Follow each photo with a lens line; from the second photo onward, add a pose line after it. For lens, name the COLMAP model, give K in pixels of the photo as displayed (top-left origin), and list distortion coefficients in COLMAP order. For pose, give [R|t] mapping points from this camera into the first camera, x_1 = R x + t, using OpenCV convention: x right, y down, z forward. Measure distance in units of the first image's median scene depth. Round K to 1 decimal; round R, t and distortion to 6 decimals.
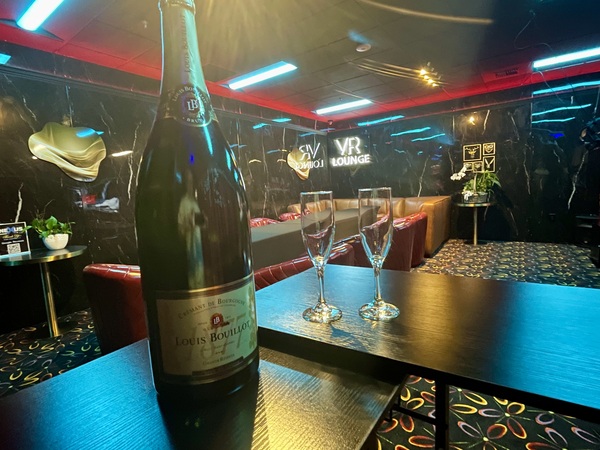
lens RADIAL K [[316.5, 0, 300.2], [0, 316.5, 224.0], [0, 0, 1]] dist [0.007403, 0.001233]
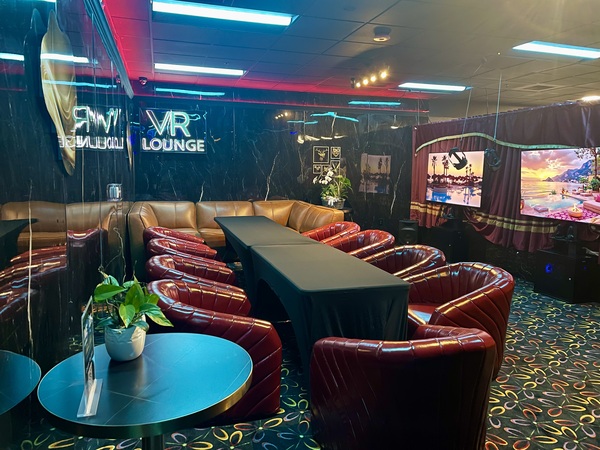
lens RADIAL K [[456.5, 0, 296.6], [0, 456.5, 225.4], [0, 0, 1]] dist [0.012664, -0.002878]
pose [[0.603024, -0.036248, 0.796899, -0.474159], [0.041184, 0.999050, 0.014279, -0.033440], [-0.796659, 0.024209, 0.603944, 0.211873]]
